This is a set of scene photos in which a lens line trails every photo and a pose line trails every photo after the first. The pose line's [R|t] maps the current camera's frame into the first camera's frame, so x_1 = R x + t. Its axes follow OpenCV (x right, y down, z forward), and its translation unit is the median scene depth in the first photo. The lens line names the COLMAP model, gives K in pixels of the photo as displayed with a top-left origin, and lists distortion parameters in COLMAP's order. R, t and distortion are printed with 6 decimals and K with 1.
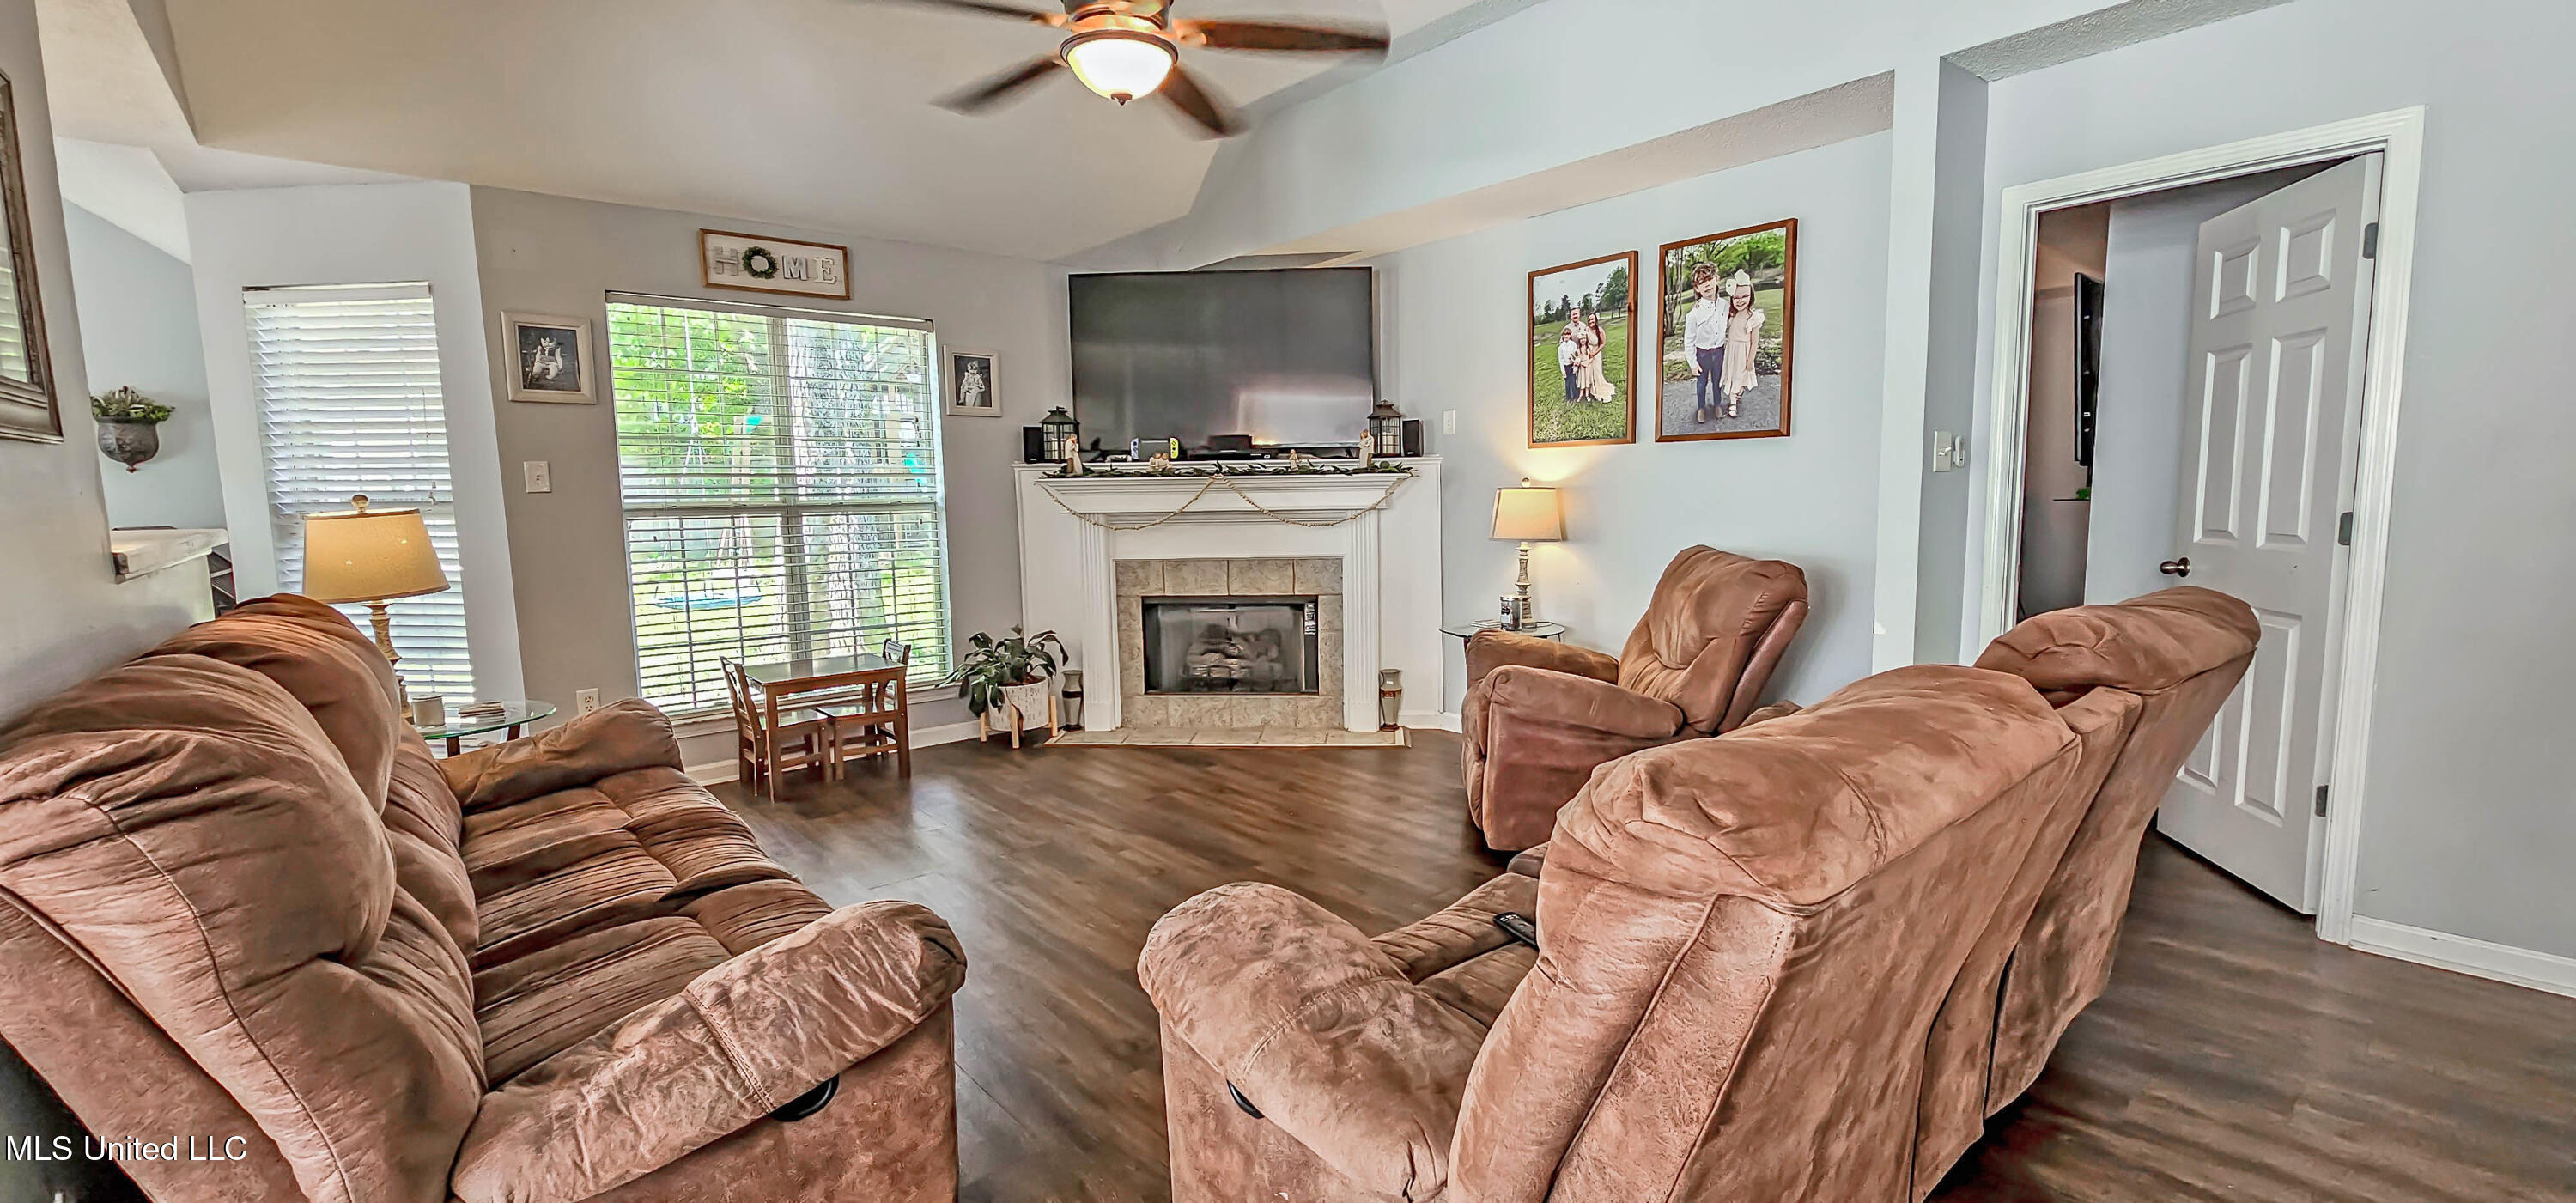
lens RADIAL K [[1054.9, 0, 1292.1], [0, 1054.9, 611.9], [0, 0, 1]] dist [0.000904, -0.001009]
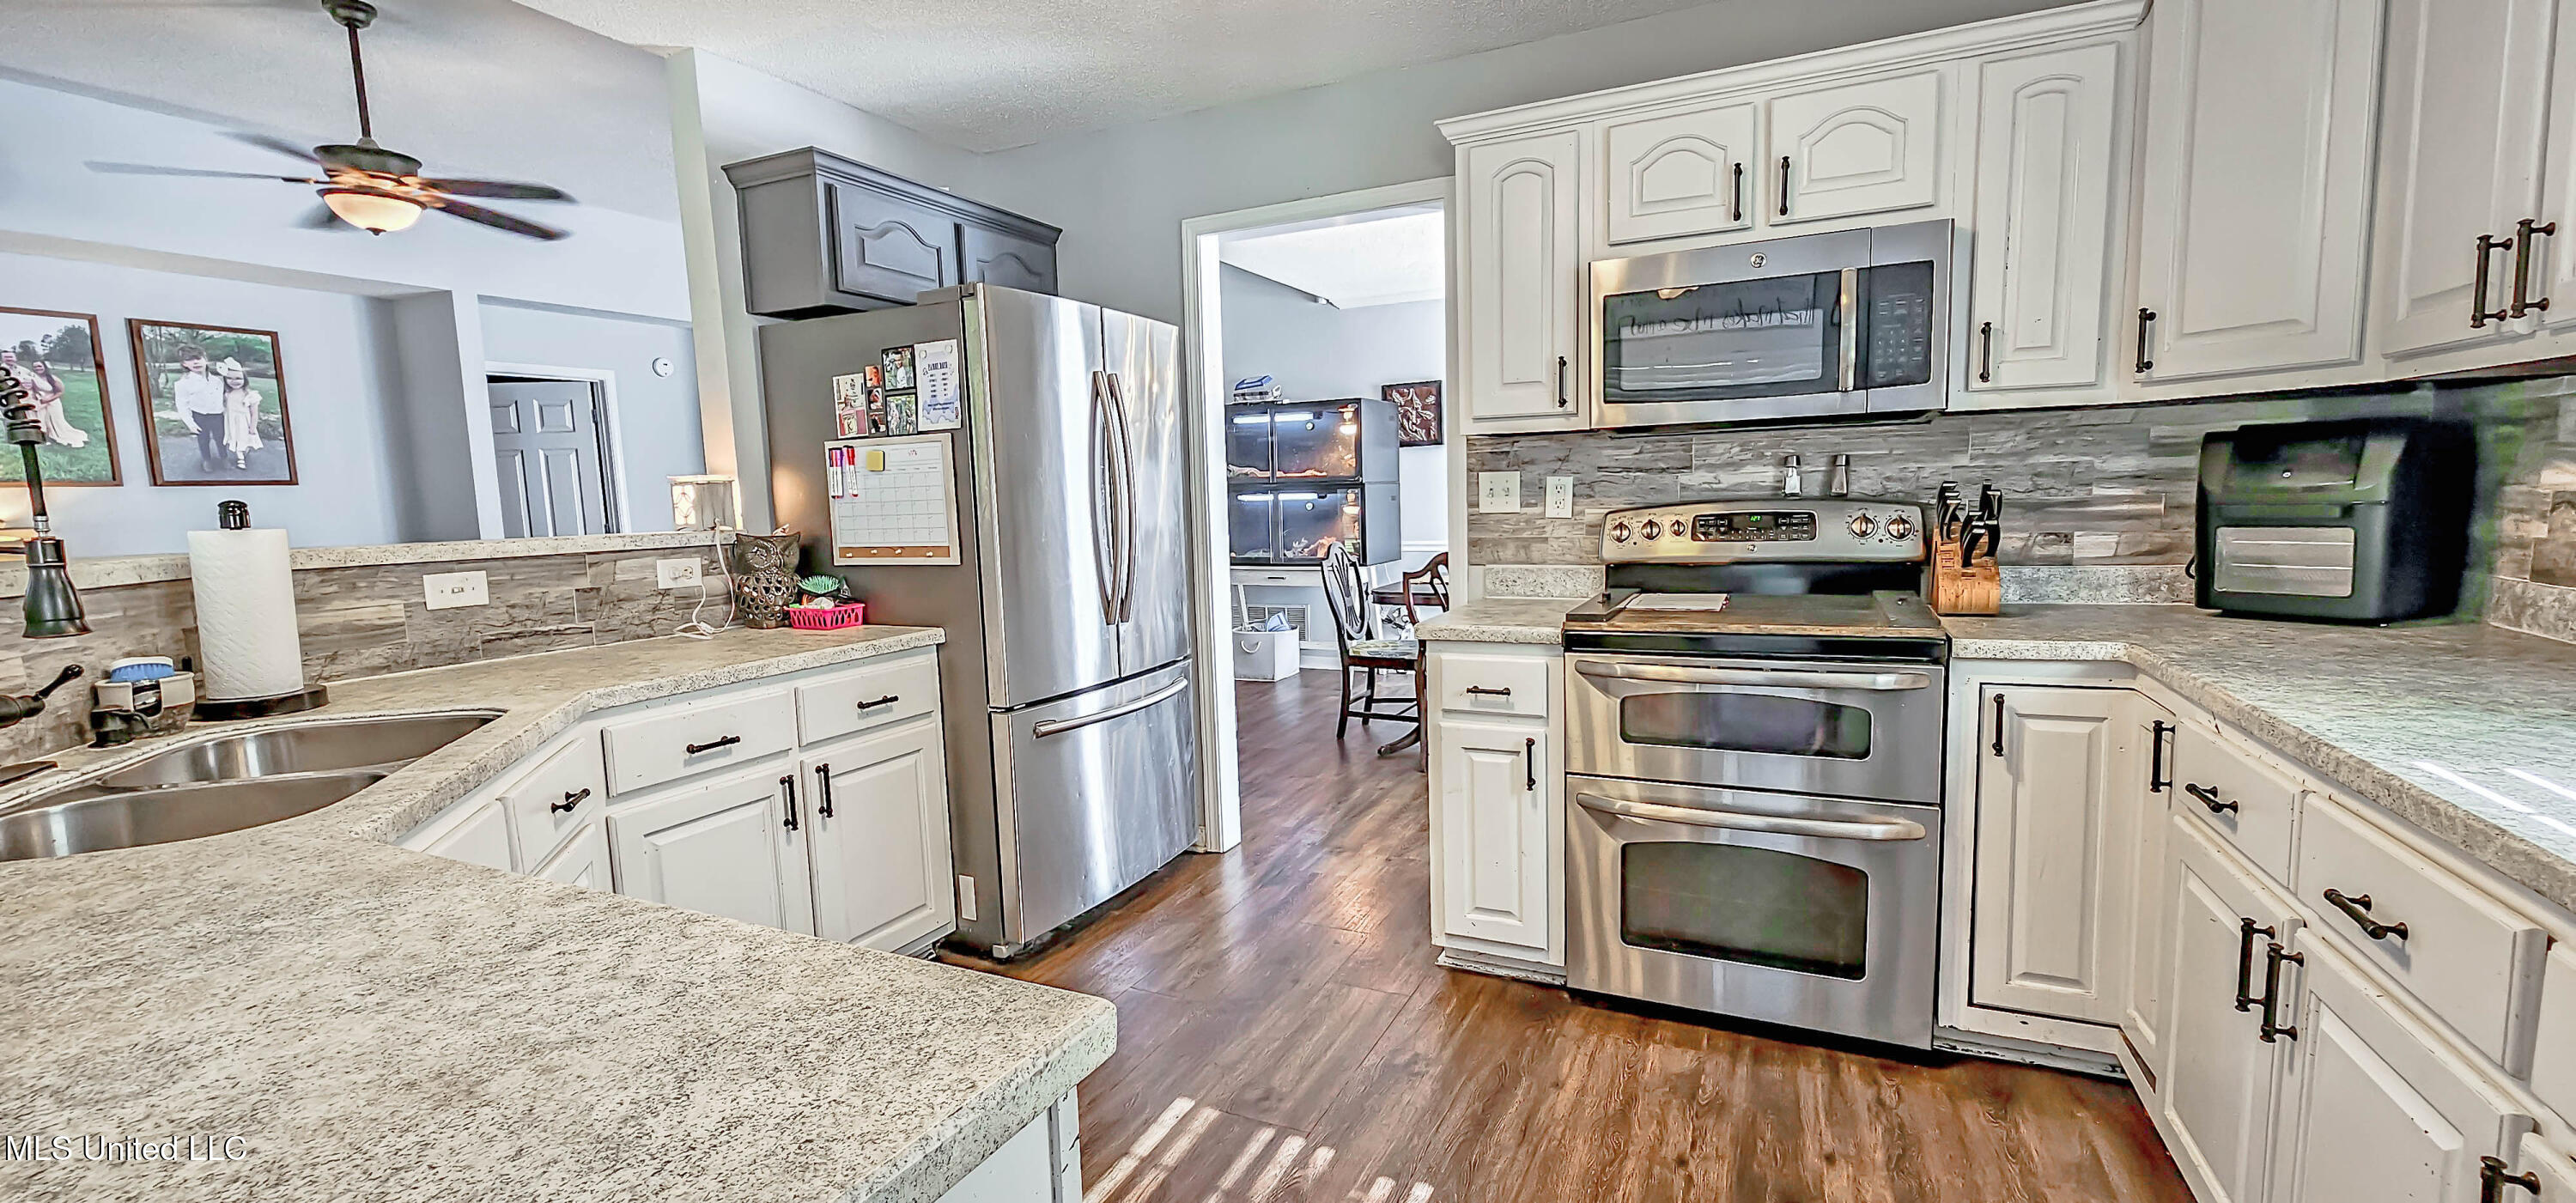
lens RADIAL K [[1054.9, 0, 1289.5], [0, 1054.9, 607.8], [0, 0, 1]] dist [0.000904, -0.001009]
pose [[-0.410386, -0.077359, 0.908625, -1.188448], [0.139489, 0.979344, 0.146381, -0.024196], [-0.901180, 0.186816, -0.391119, 0.340406]]
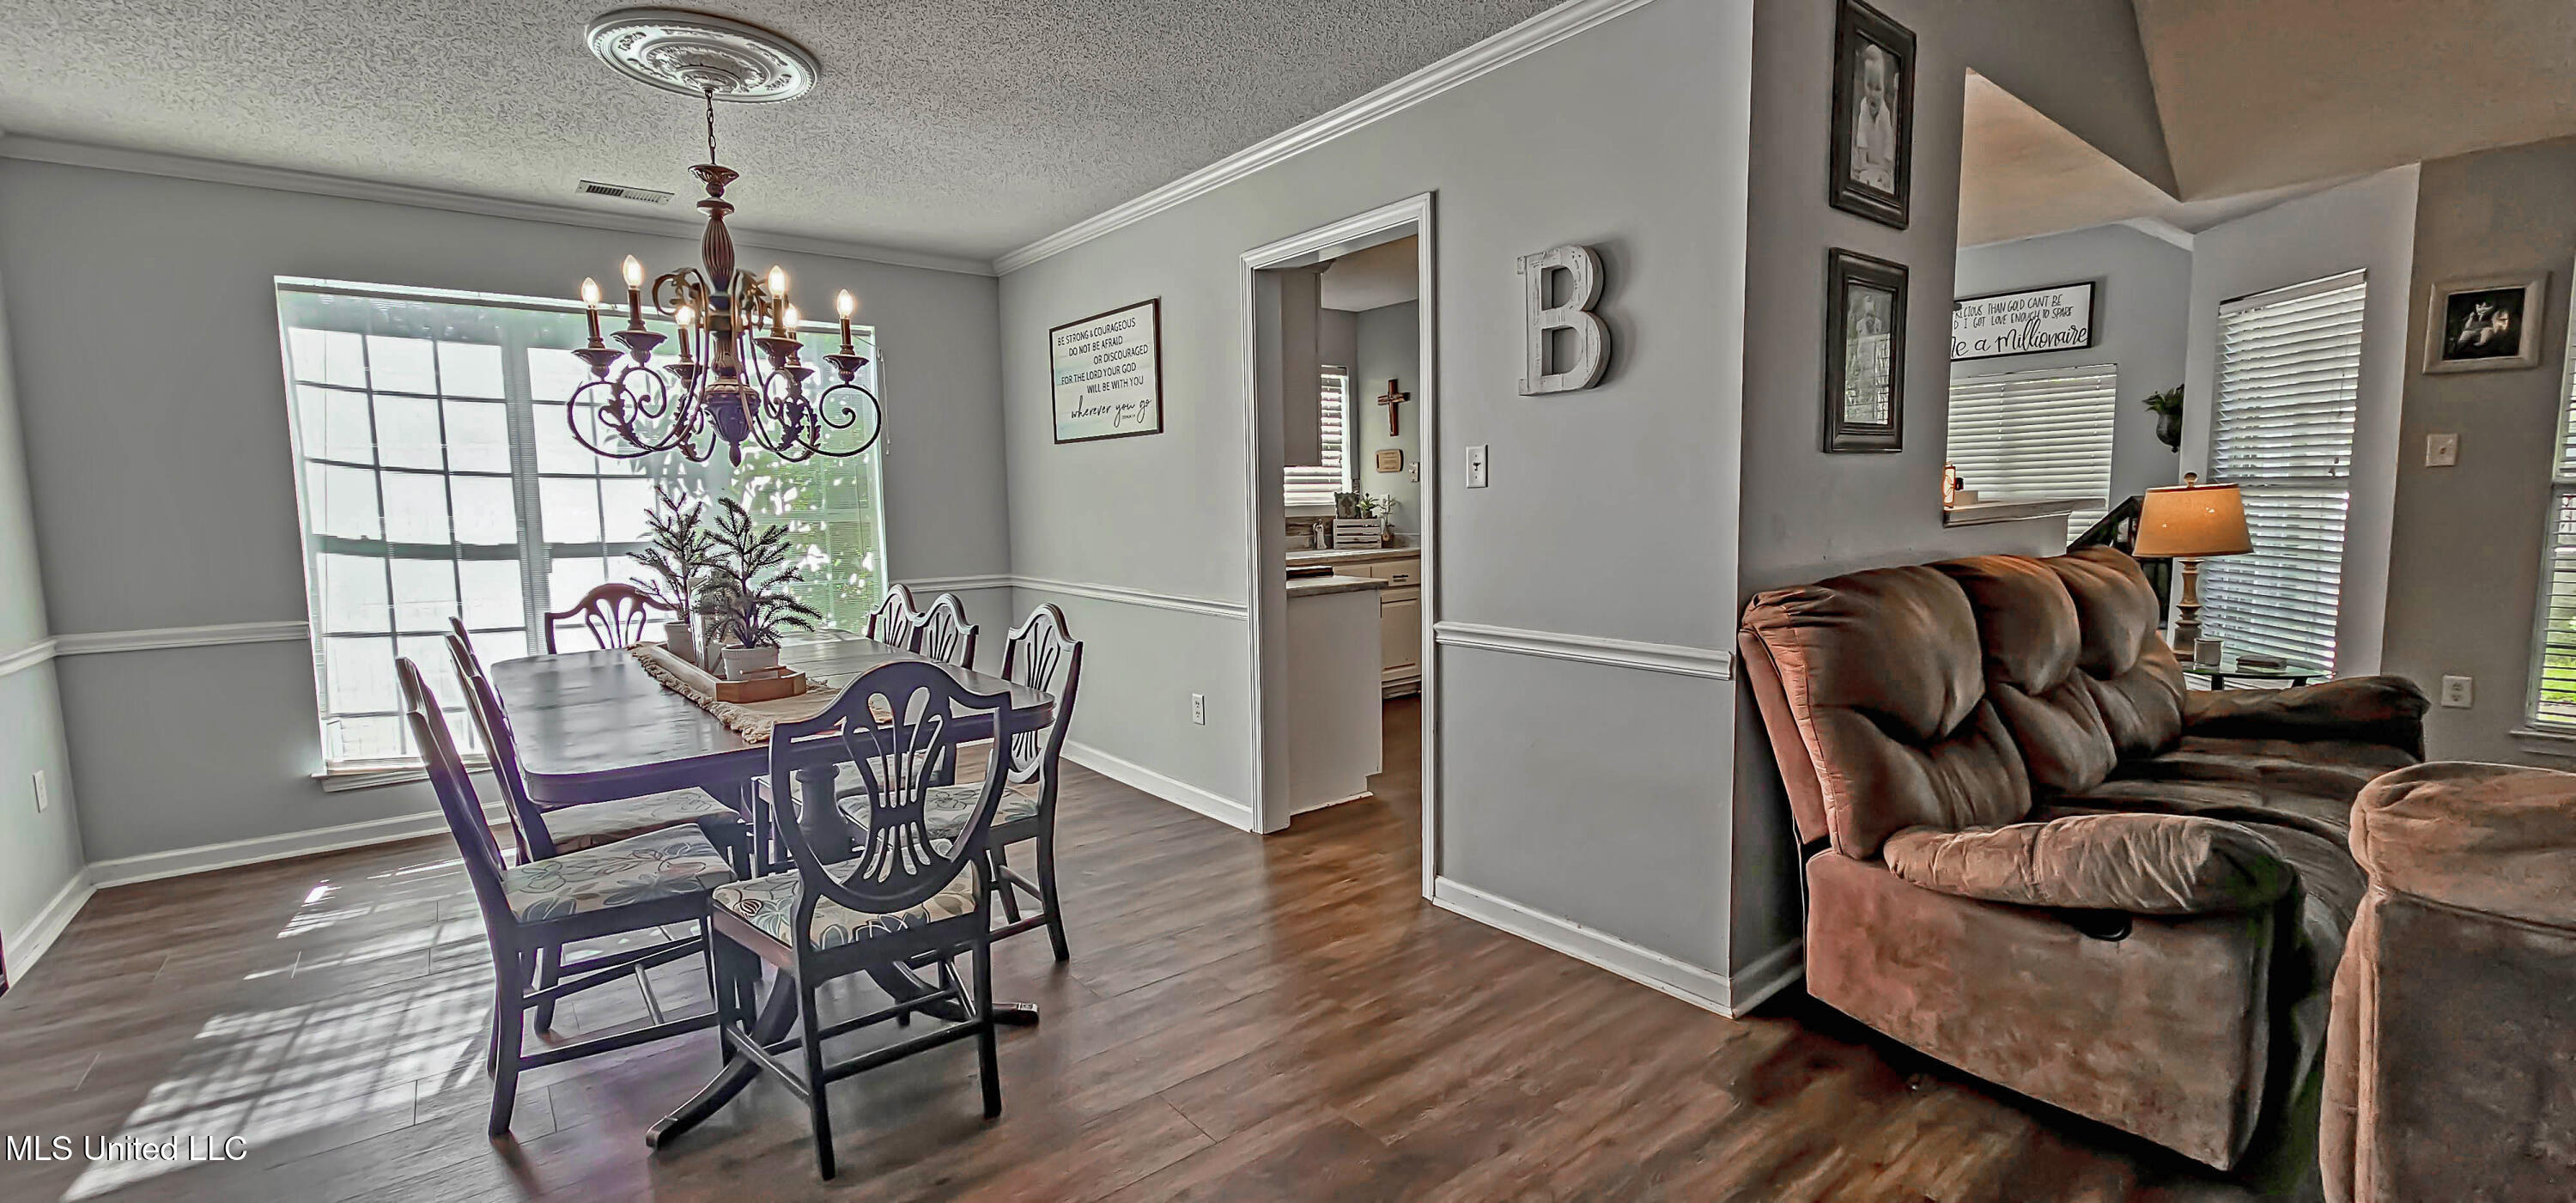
lens RADIAL K [[1054.9, 0, 1293.2], [0, 1054.9, 610.6], [0, 0, 1]] dist [0.000904, -0.001009]
pose [[-0.031839, 0.122508, -0.991957, 0.271266], [-0.096037, 0.987493, 0.125040, -0.002202], [0.994868, 0.099245, -0.019676, -0.013227]]
